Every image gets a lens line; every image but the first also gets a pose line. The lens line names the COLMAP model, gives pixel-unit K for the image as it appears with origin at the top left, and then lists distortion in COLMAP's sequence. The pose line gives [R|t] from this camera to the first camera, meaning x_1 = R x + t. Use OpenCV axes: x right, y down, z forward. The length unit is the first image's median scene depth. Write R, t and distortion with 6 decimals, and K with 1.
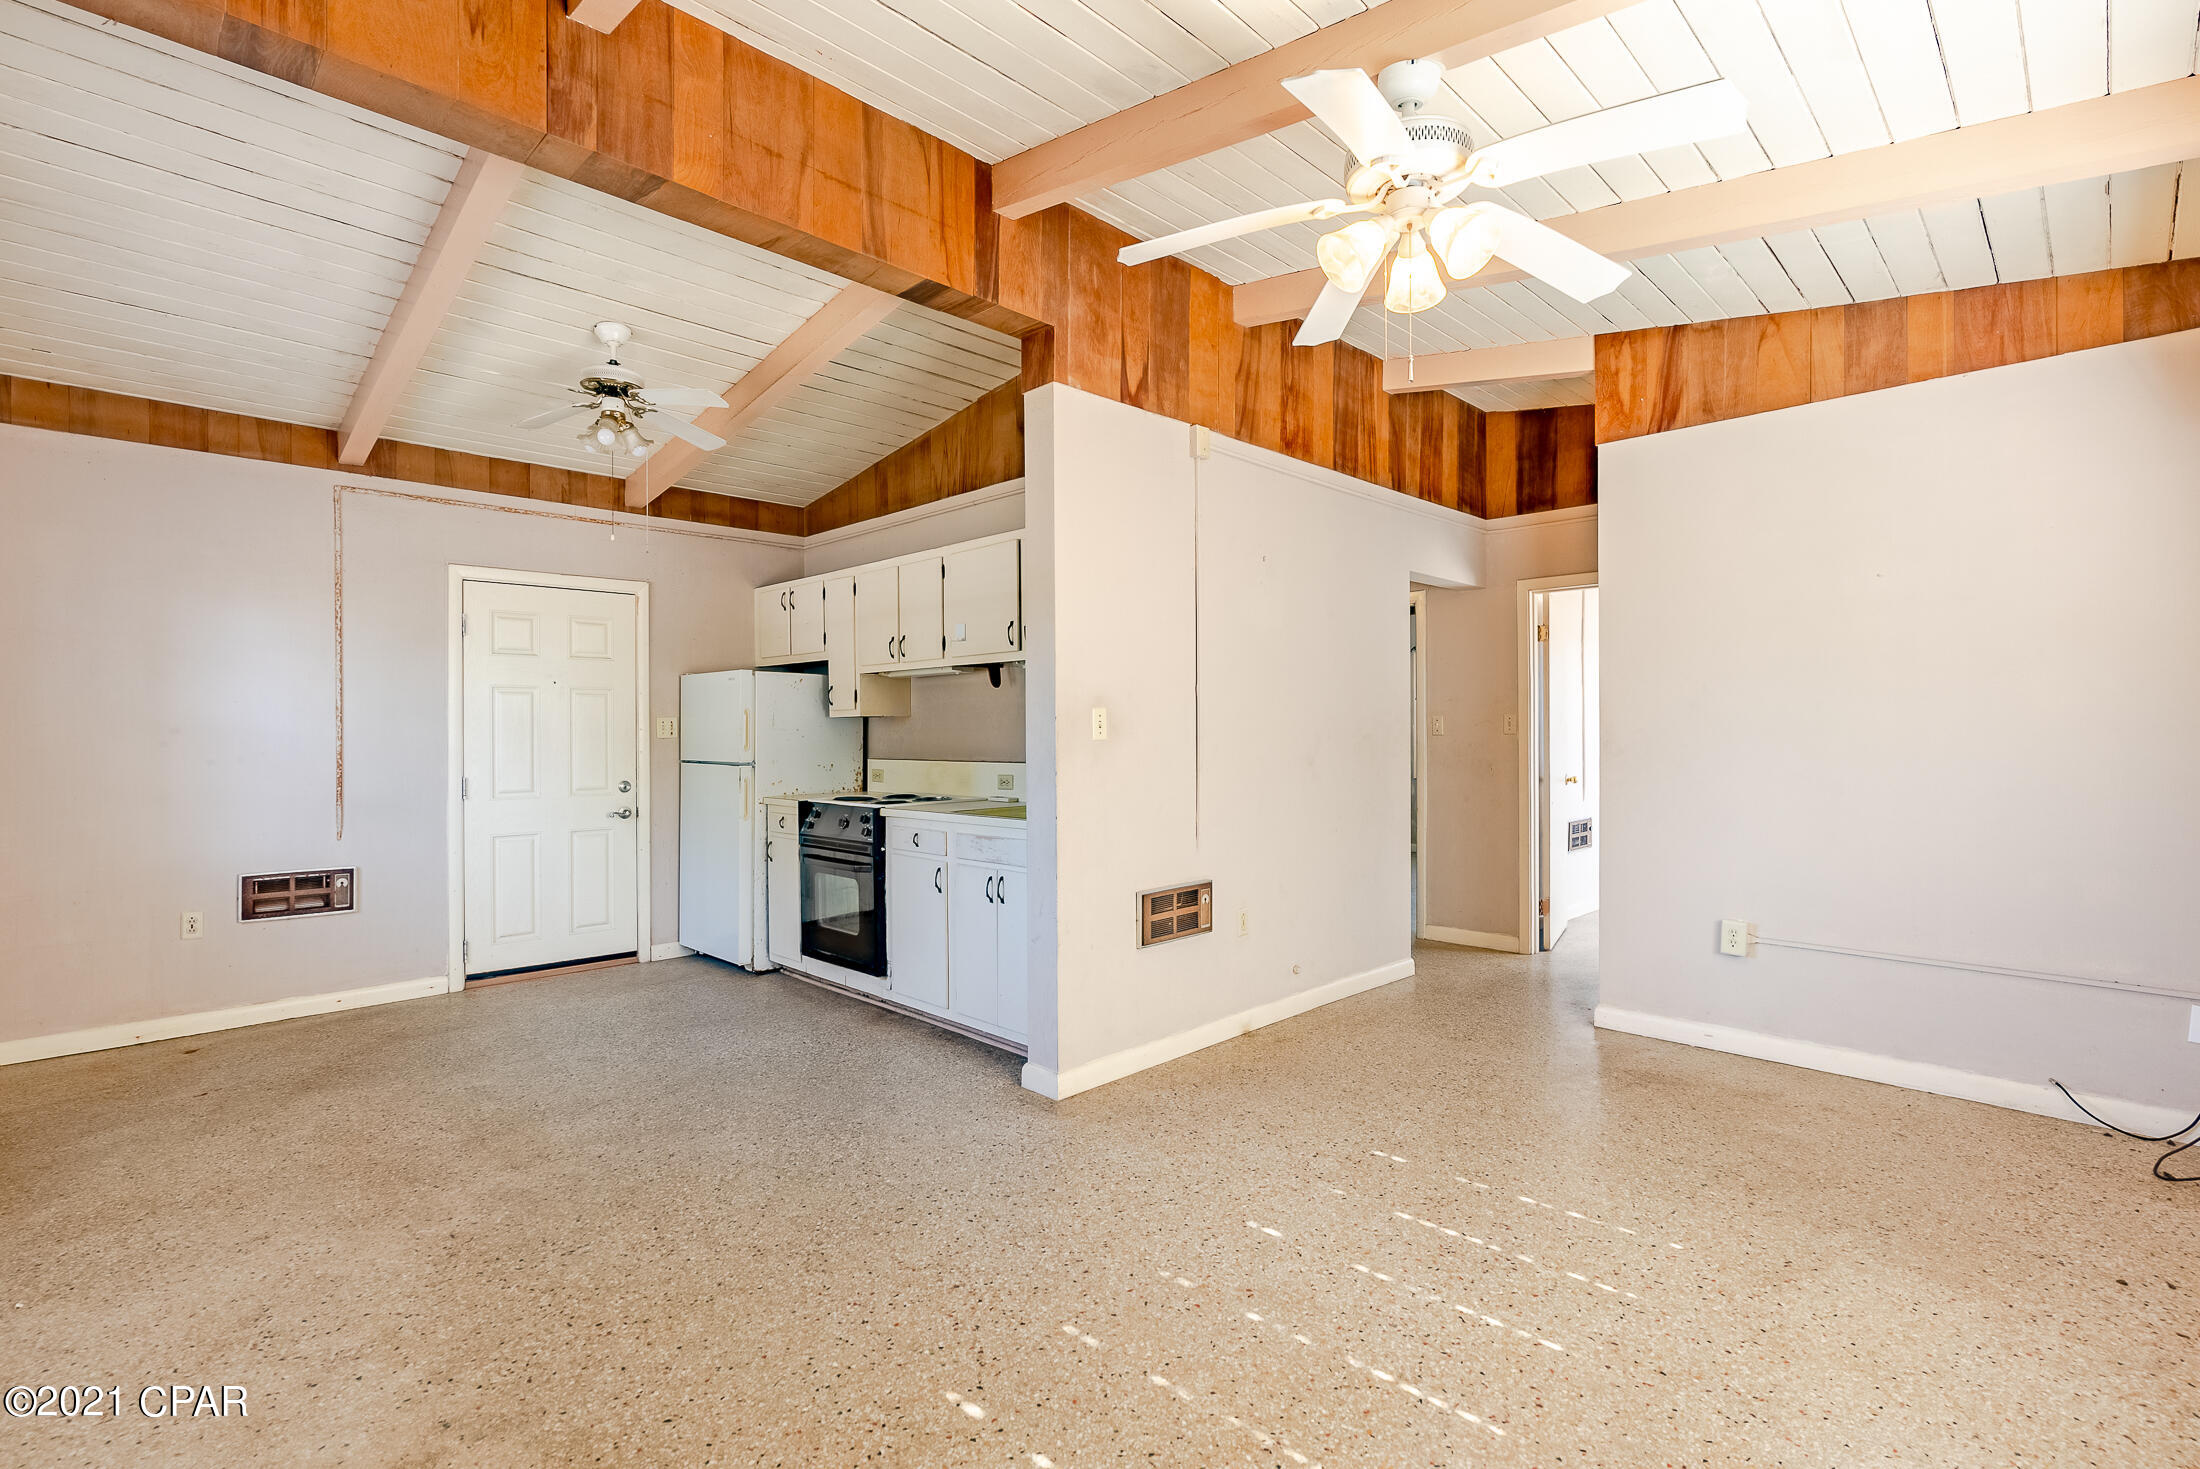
lens RADIAL K [[1017.0, 0, 1100.0], [0, 1017.0, 734.5], [0, 0, 1]] dist [-0.003307, 0.000101]
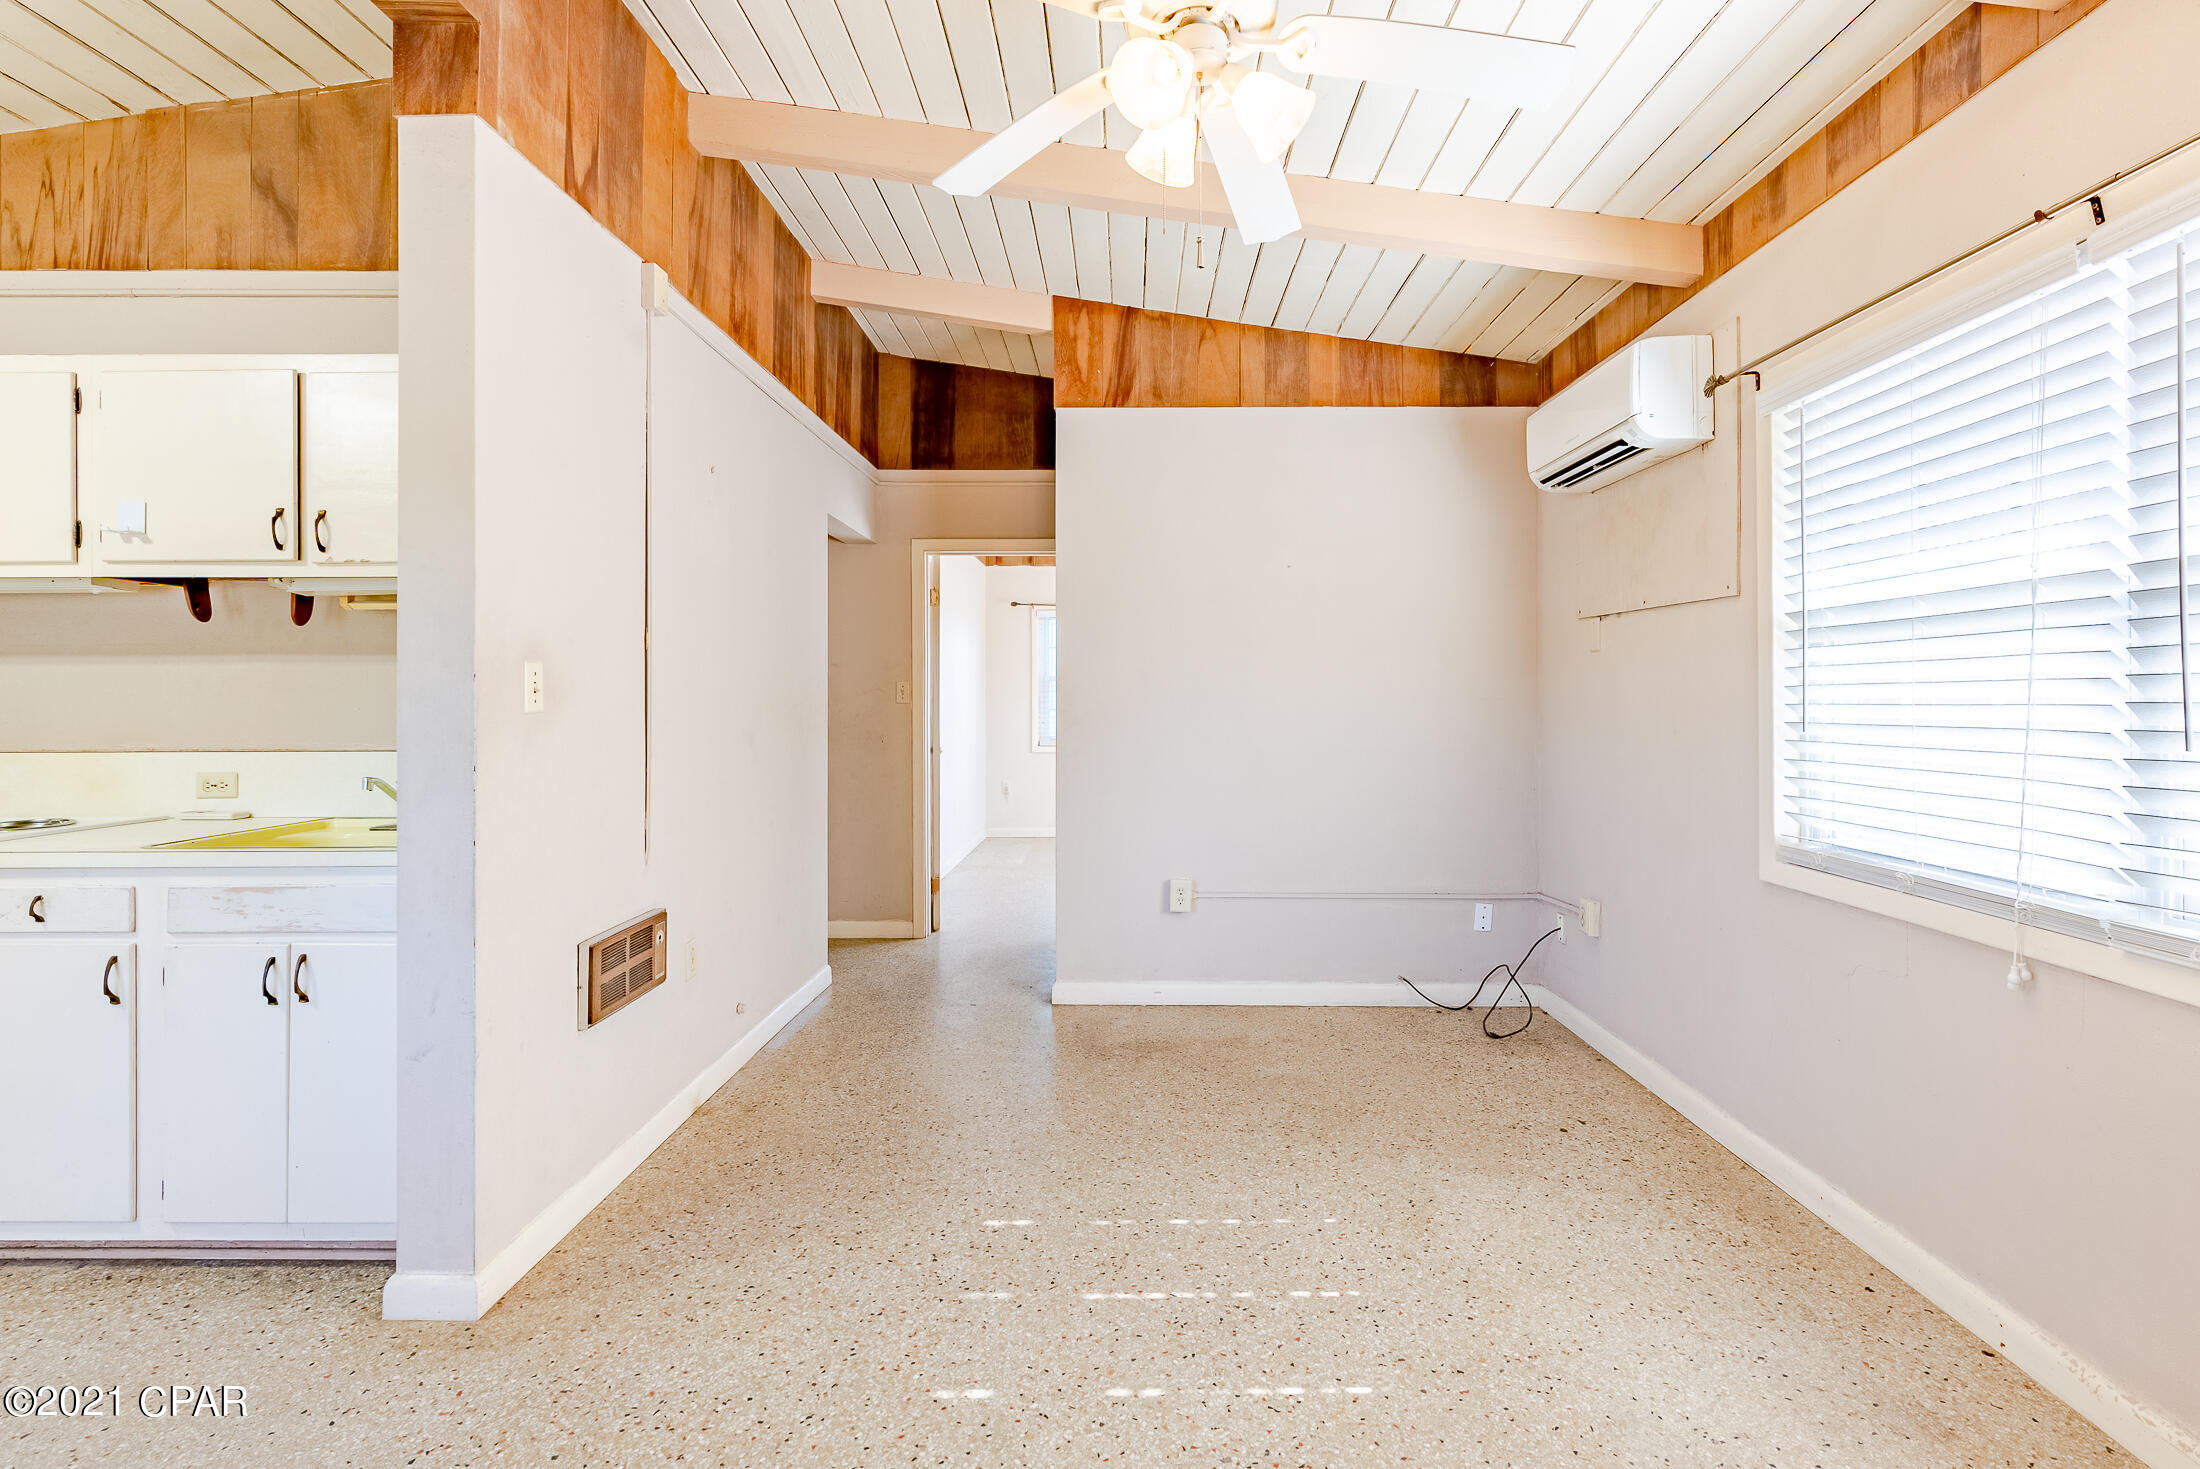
lens RADIAL K [[1040.7, 0, 1136.8], [0, 1040.7, 693.5], [0, 0, 1]] dist [-0.014979, 0.008138]
pose [[0.702717, 0.007409, 0.711431, -0.180260], [-0.000438, 0.999950, -0.009981, -0.000082], [-0.711469, 0.006702, 0.702686, 0.264971]]
